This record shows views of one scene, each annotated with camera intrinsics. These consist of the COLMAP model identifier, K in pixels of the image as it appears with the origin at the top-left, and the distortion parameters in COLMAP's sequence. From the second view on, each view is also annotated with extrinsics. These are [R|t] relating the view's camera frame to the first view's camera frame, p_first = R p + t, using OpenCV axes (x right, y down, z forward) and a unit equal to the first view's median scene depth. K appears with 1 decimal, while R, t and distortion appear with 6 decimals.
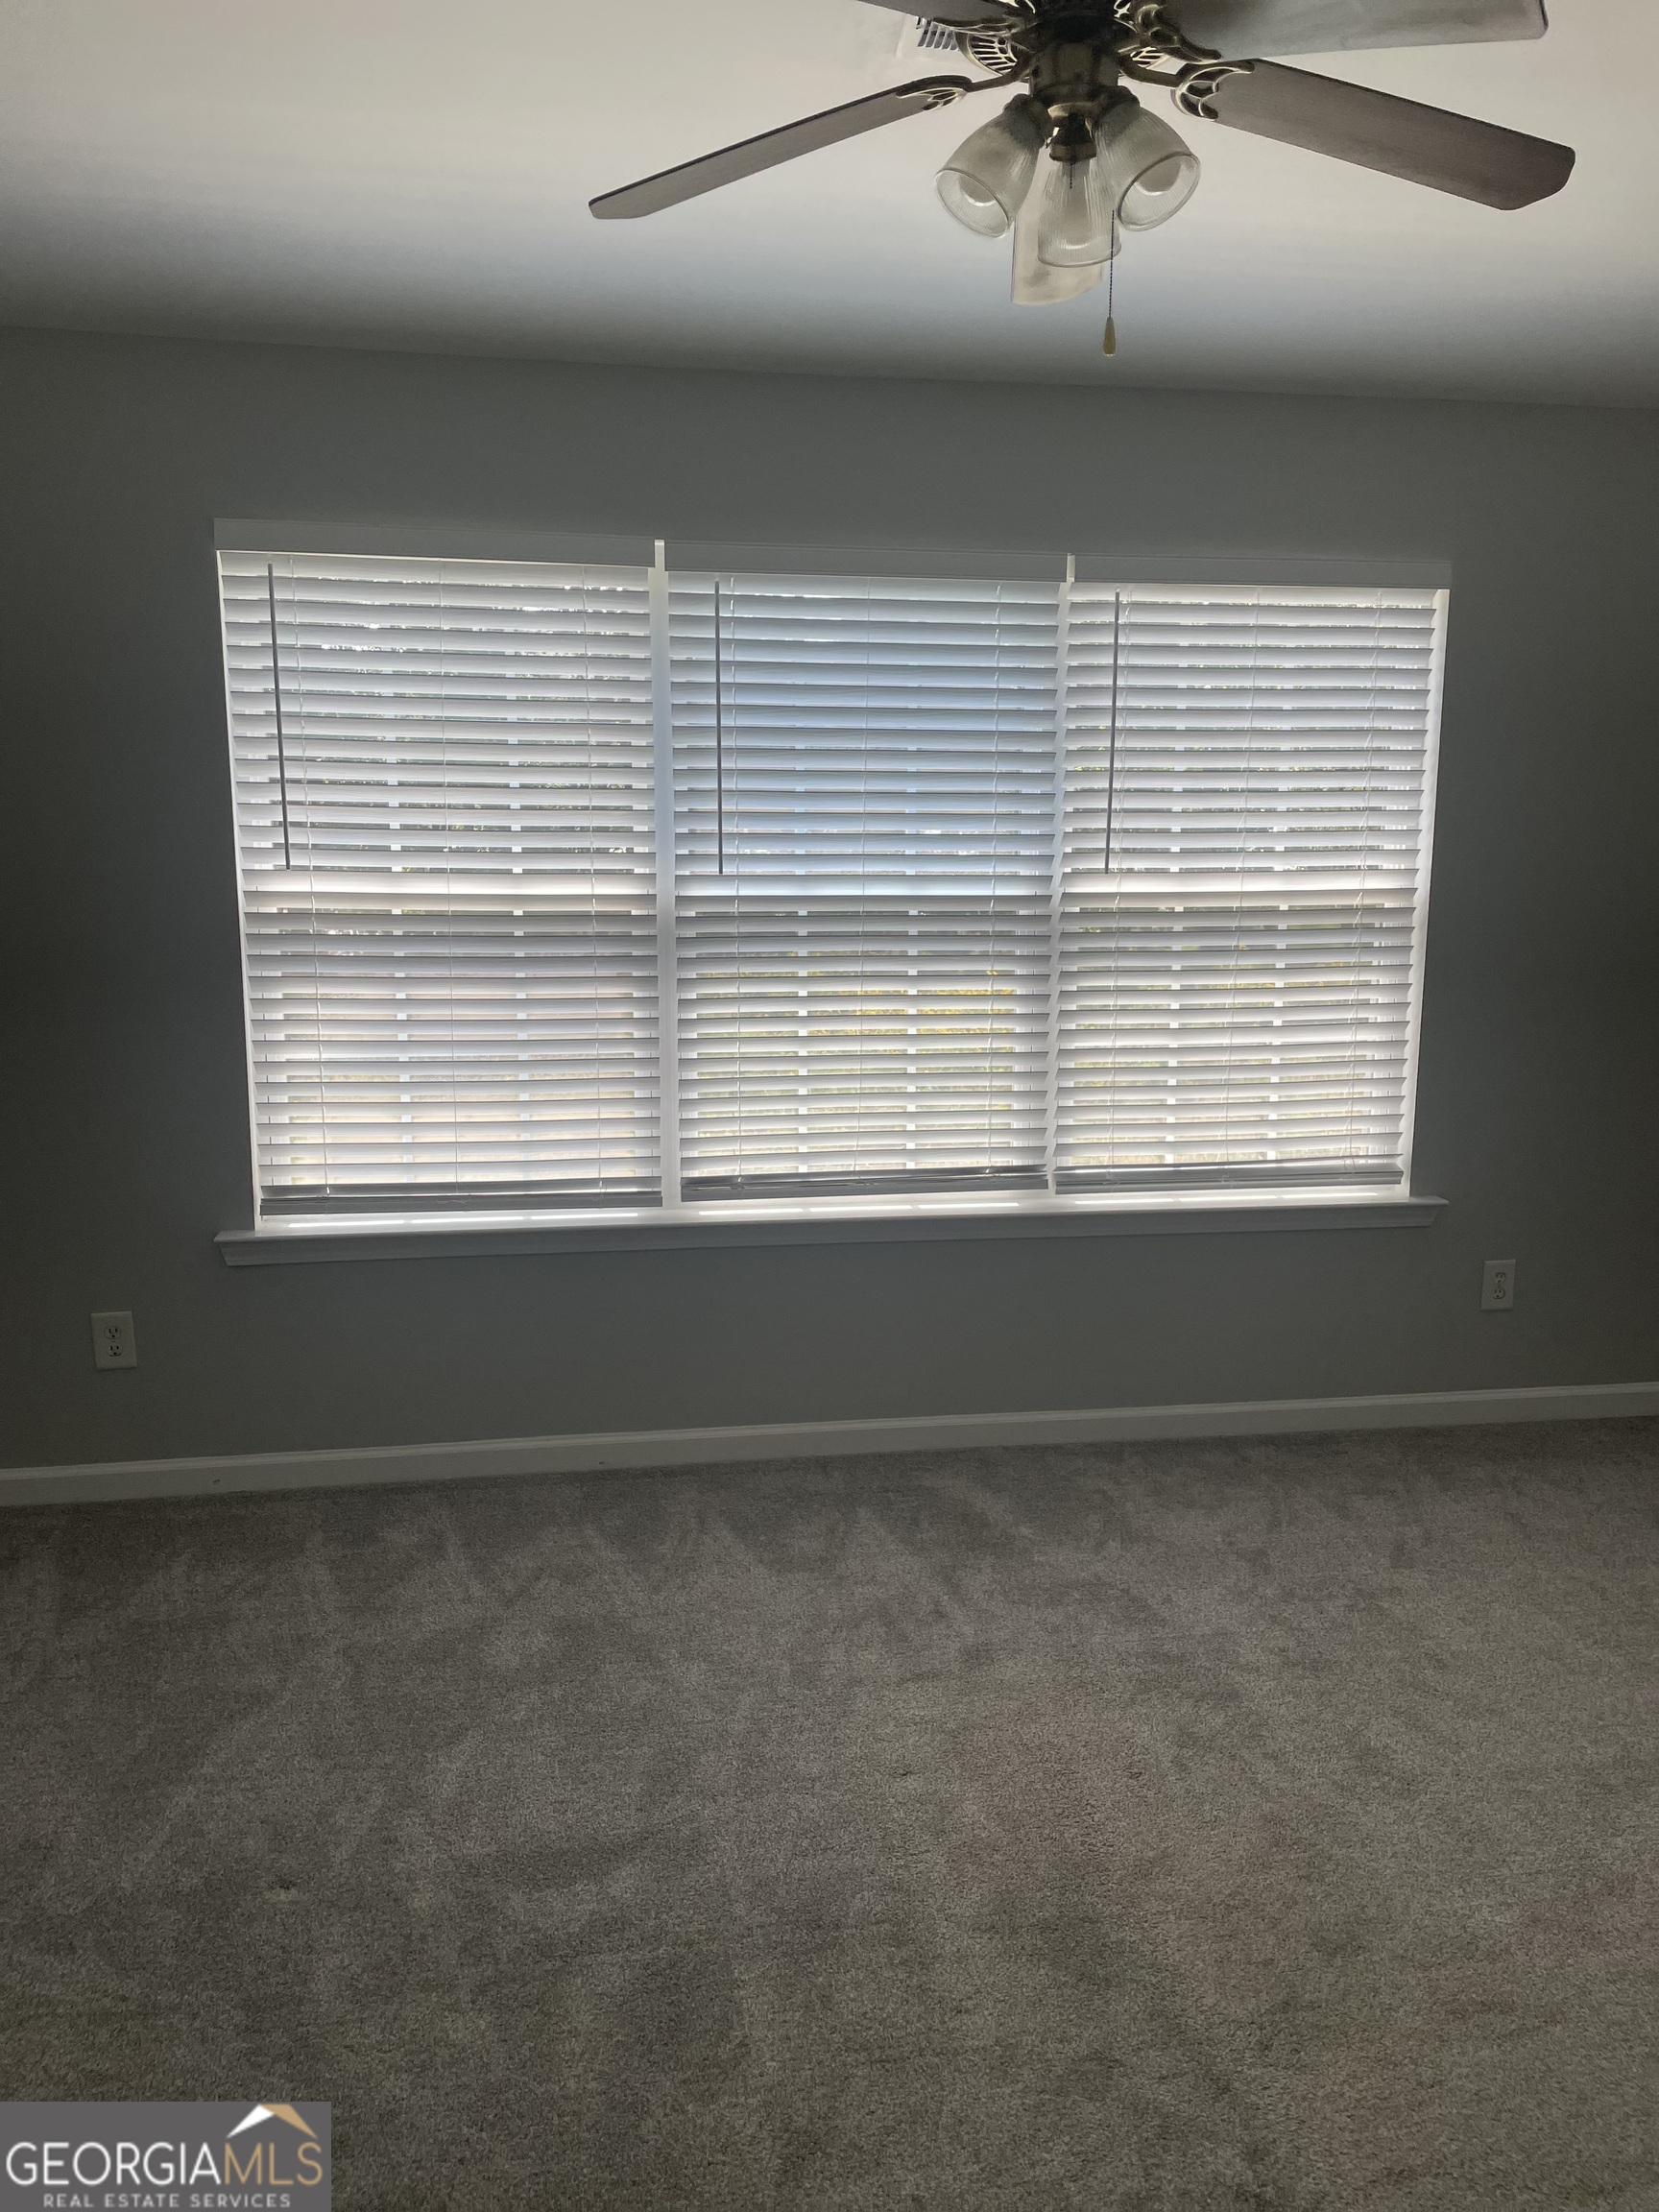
lens RADIAL K [[1679.4, 0, 825.6], [0, 1679.4, 1116.6], [0, 0, 1]] dist [0.087233, -0.127826]
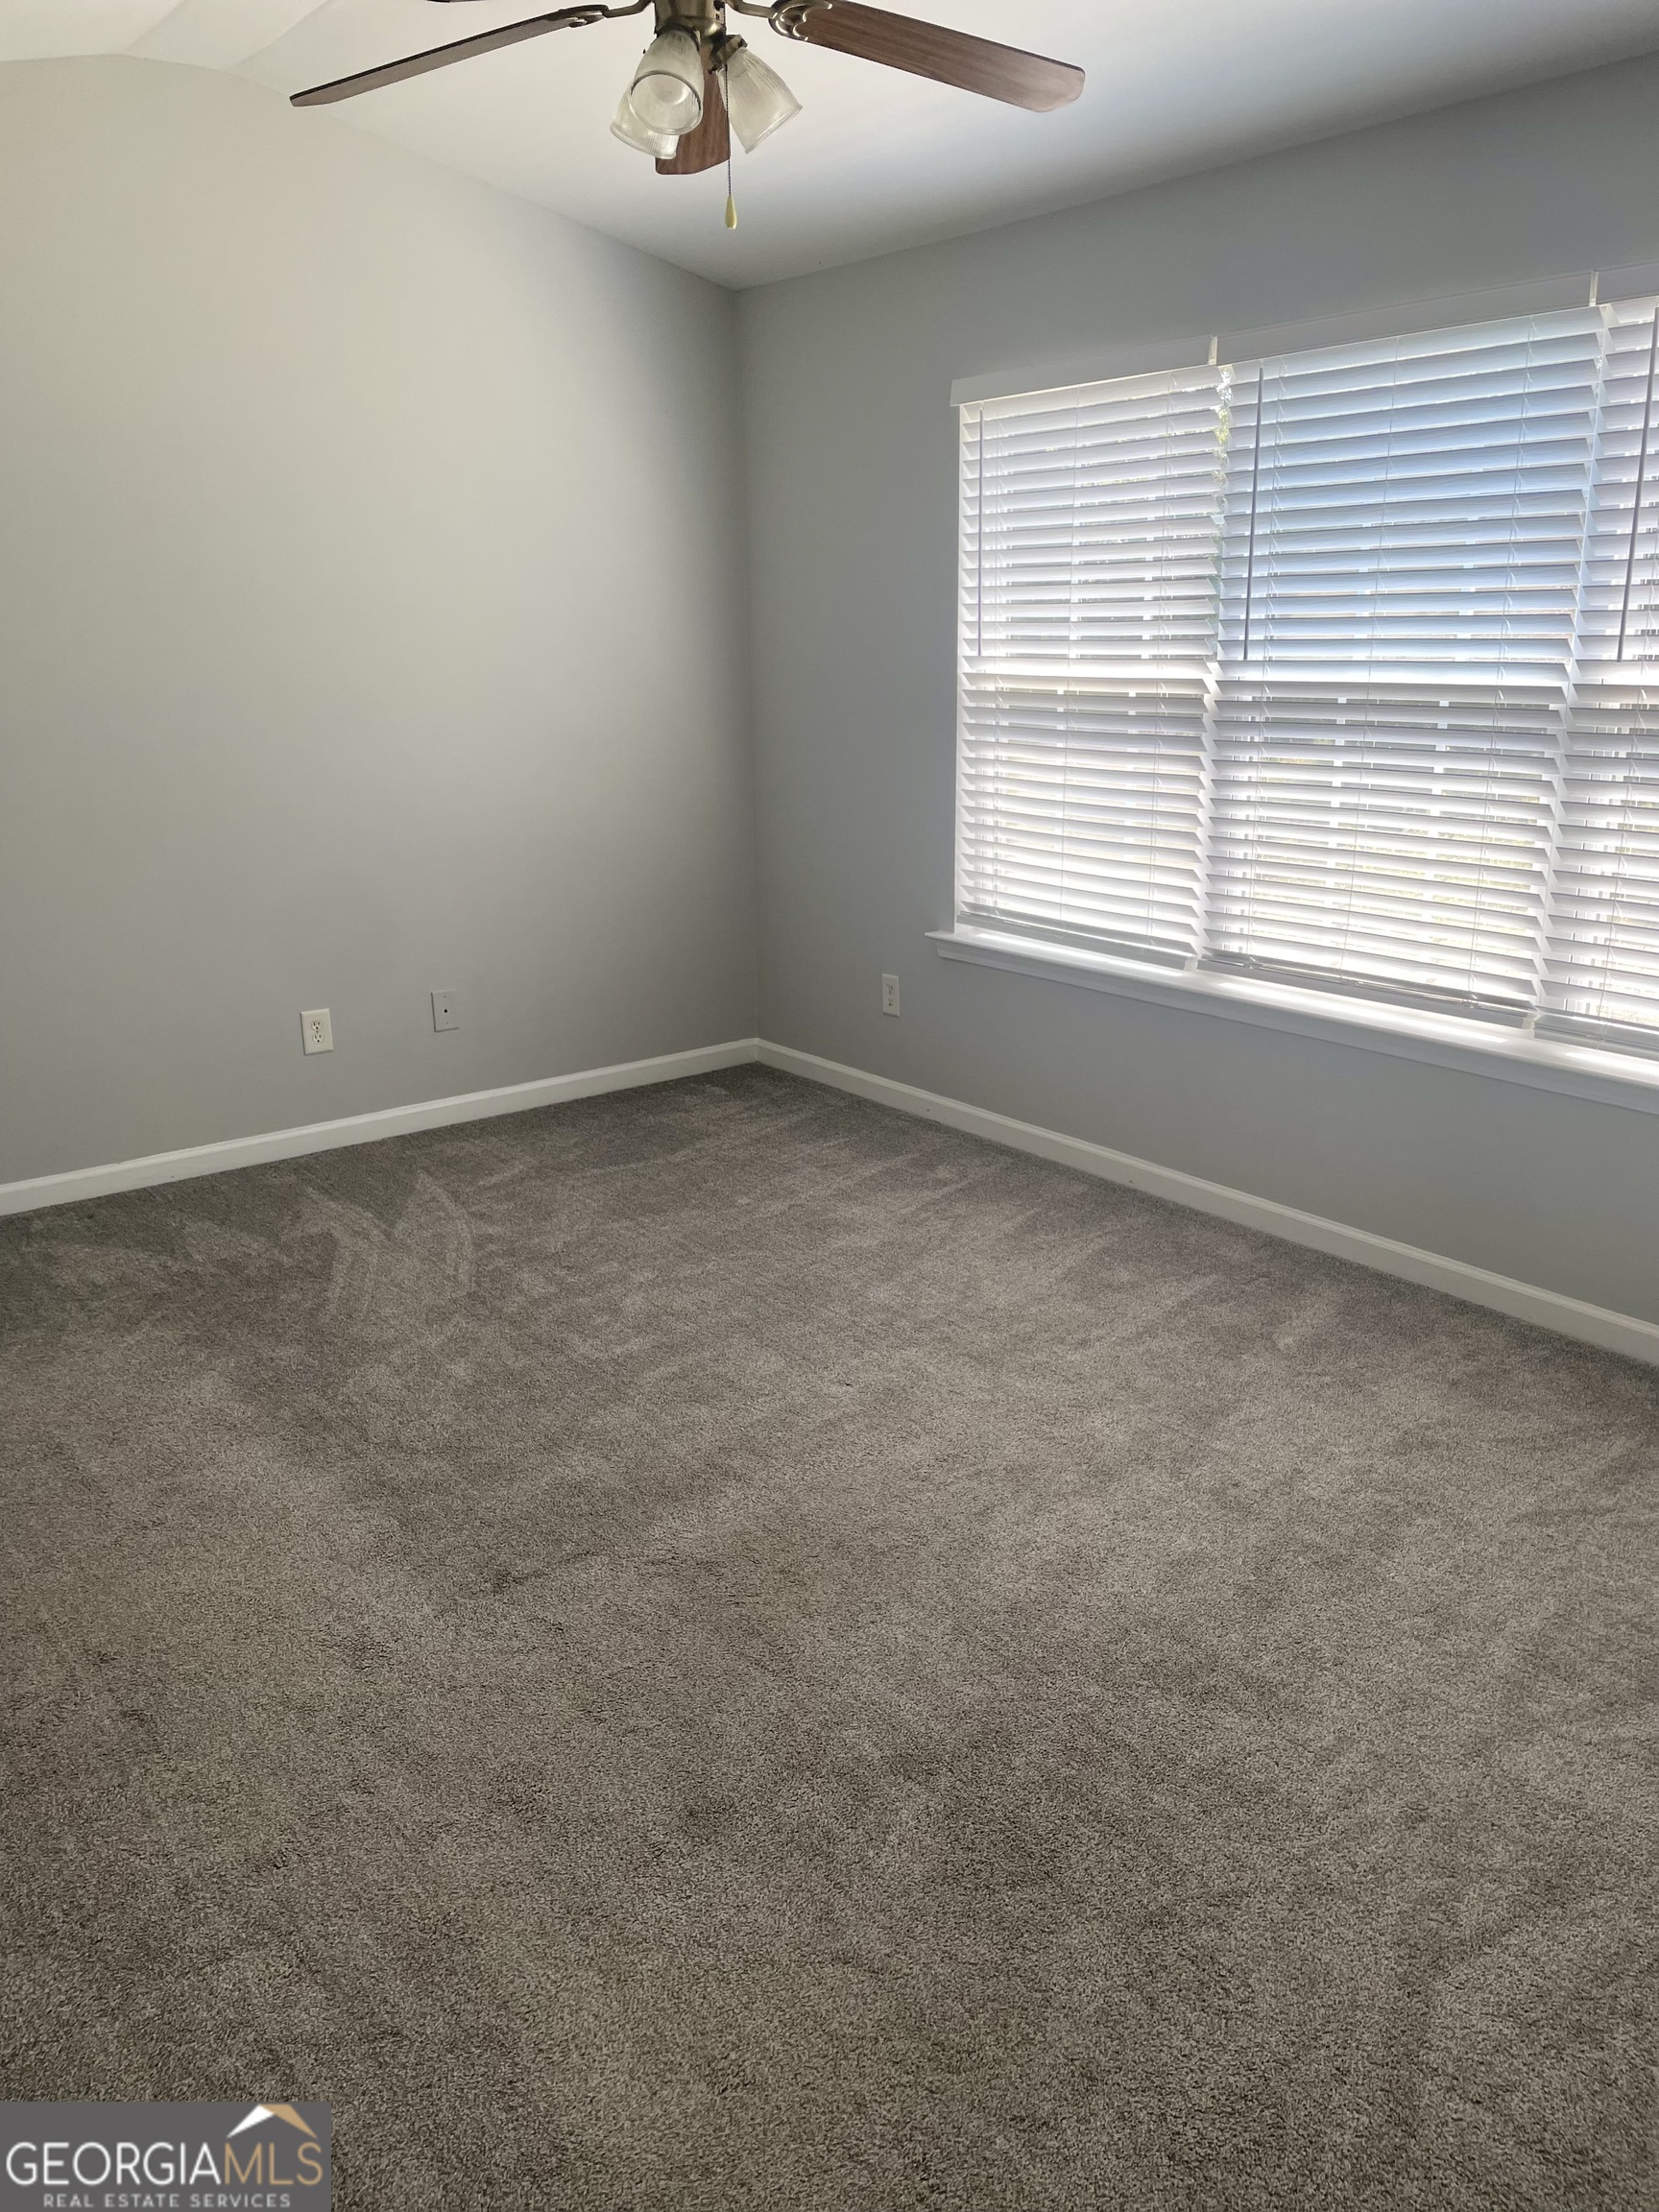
lens RADIAL K [[1654.8, 0, 830.1], [0, 1654.8, 1117.2], [0, 0, 1]] dist [0.092616, -0.112339]
pose [[0.469131, 0.240143, -0.849851, 0.771300], [-0.137140, 0.970455, 0.198519, -0.039121], [0.872415, 0.023417, 0.488204, 0.272896]]
